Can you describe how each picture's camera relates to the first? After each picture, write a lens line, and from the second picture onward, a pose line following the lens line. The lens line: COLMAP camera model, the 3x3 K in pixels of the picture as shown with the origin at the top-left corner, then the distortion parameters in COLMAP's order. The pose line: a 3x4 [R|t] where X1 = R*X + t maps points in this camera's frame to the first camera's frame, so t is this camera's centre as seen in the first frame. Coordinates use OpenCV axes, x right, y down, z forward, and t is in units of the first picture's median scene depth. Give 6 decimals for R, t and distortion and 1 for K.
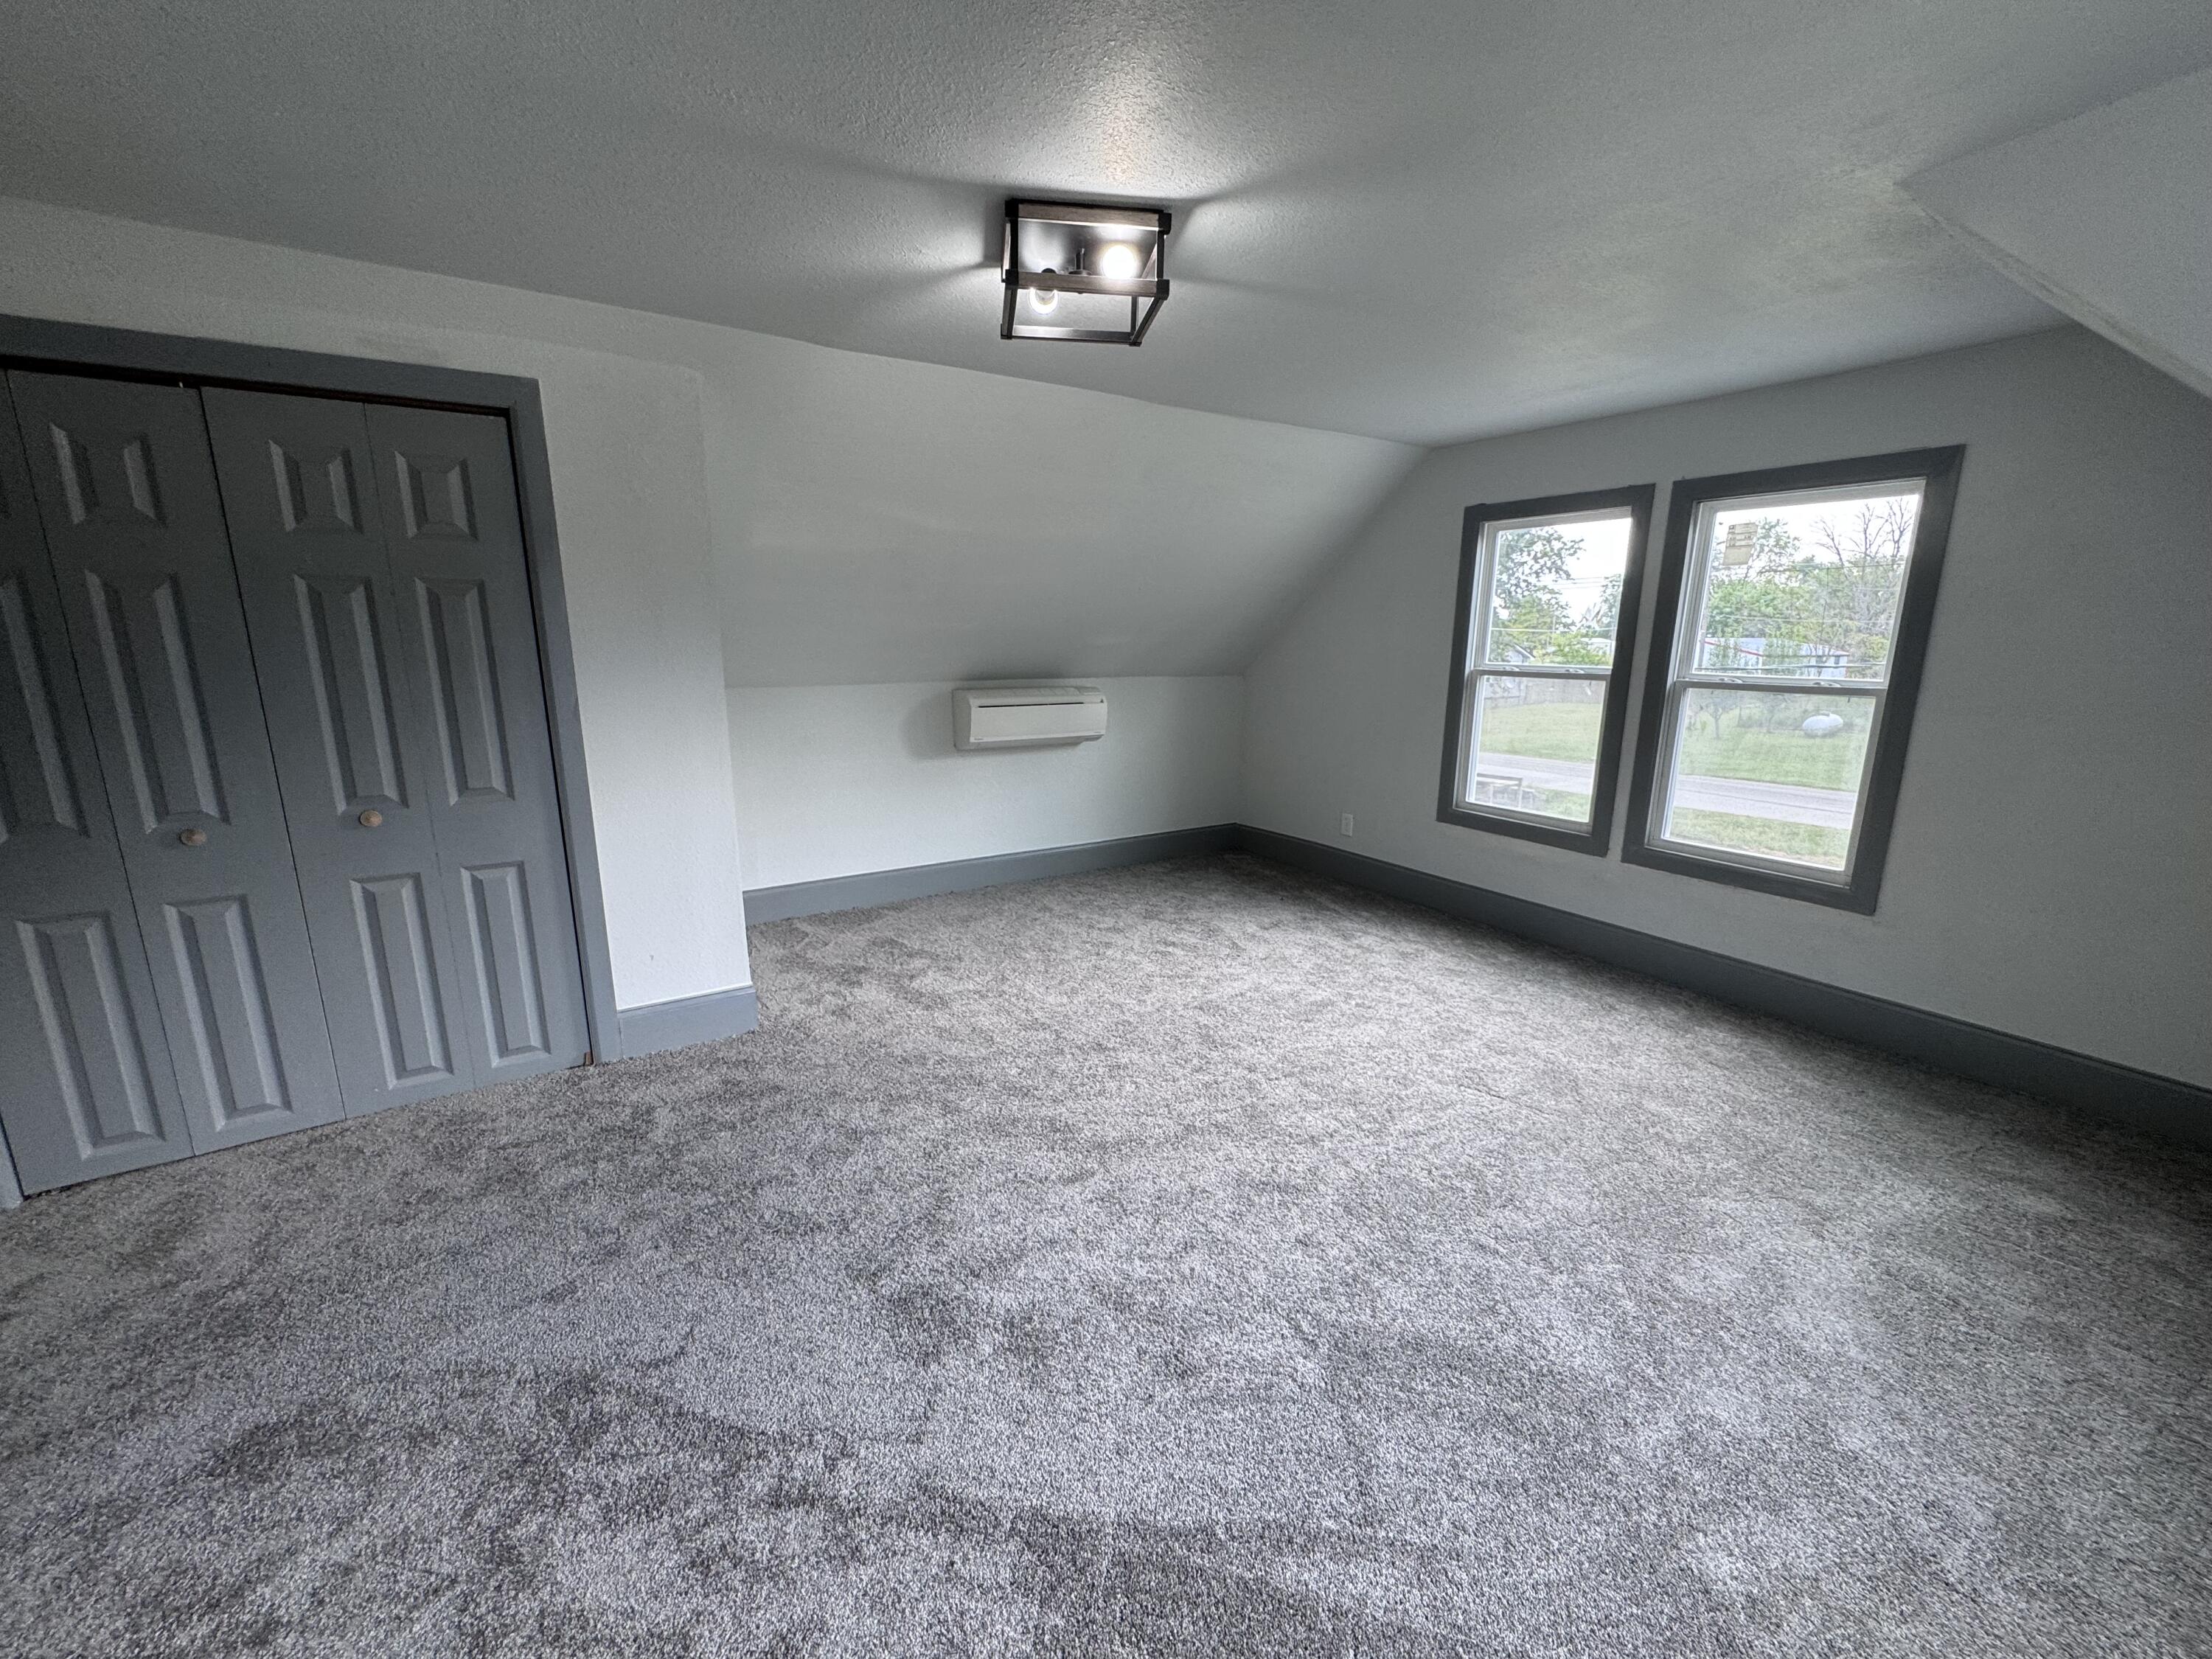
lens RADIAL K [[889.6, 0, 1099.7], [0, 889.6, 835.5], [0, 0, 1]] dist [-0.007545, 0.002205]
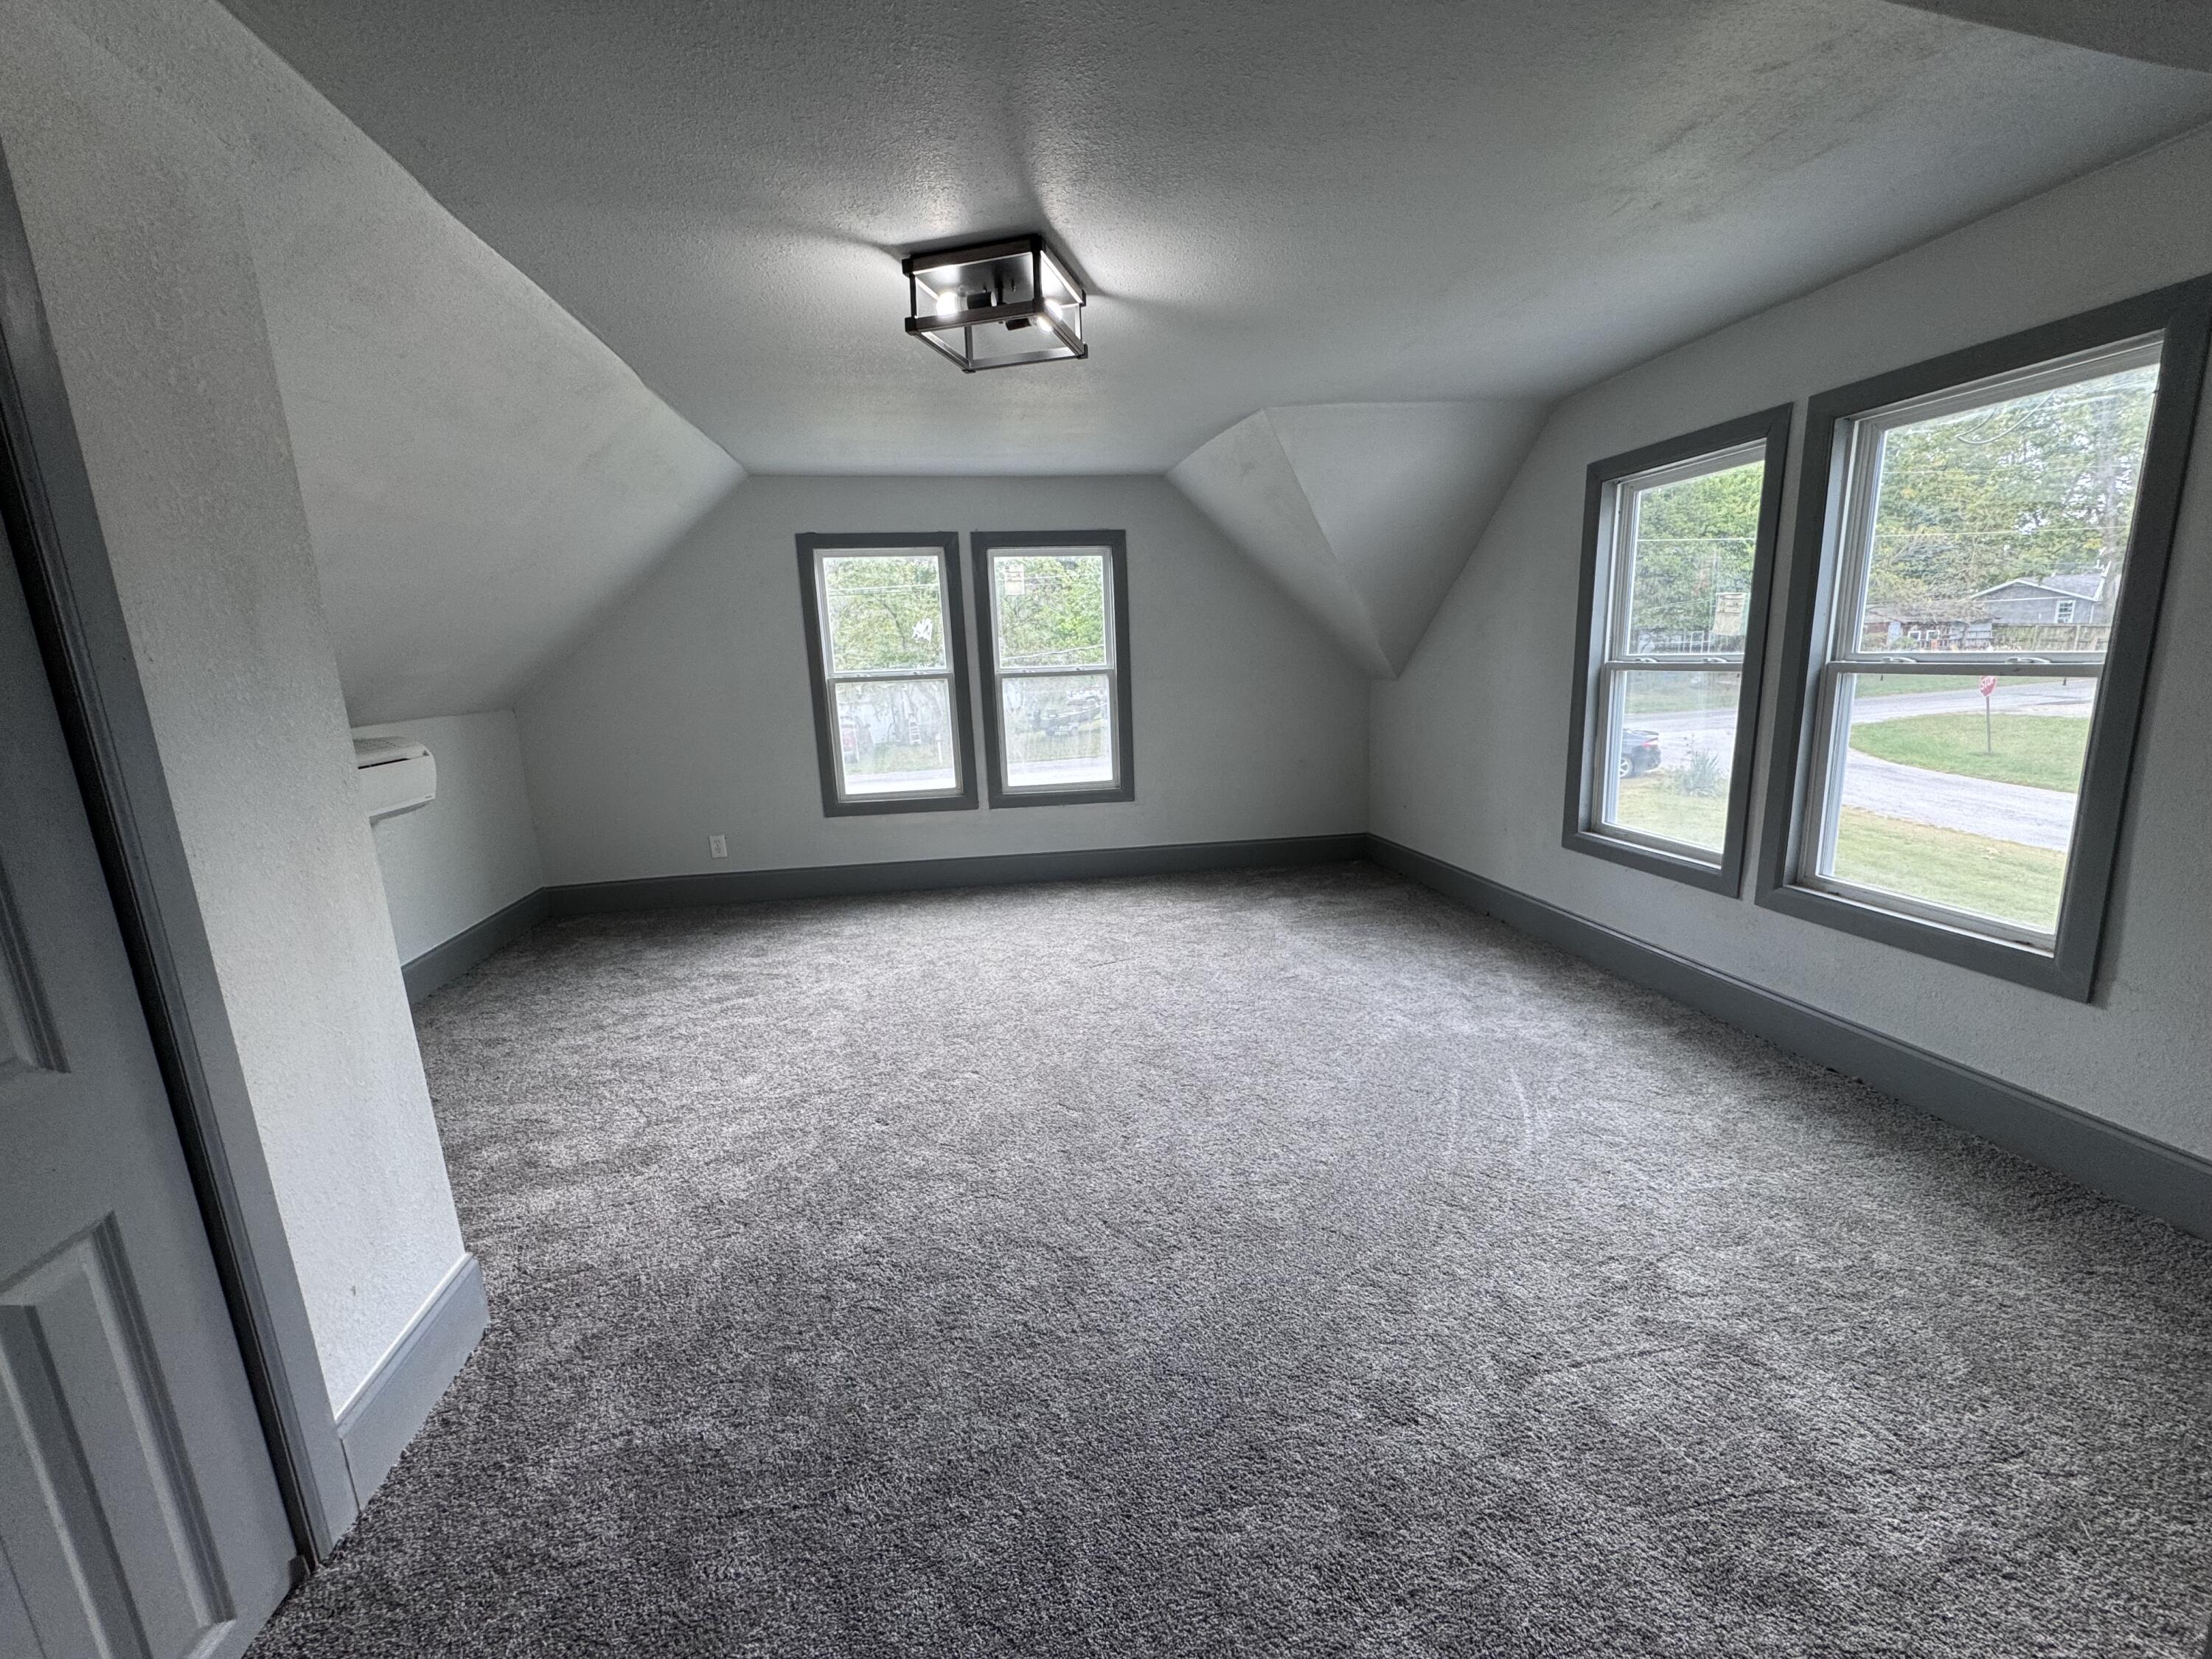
lens RADIAL K [[889.6, 0, 1096.2], [0, 889.6, 836.3], [0, 0, 1]] dist [-0.007545, 0.002205]
pose [[0.385457, -0.210170, 0.898472, -0.544407], [0.239007, 0.963224, 0.122780, -0.054729], [-0.891234, 0.167414, 0.421514, 0.271079]]
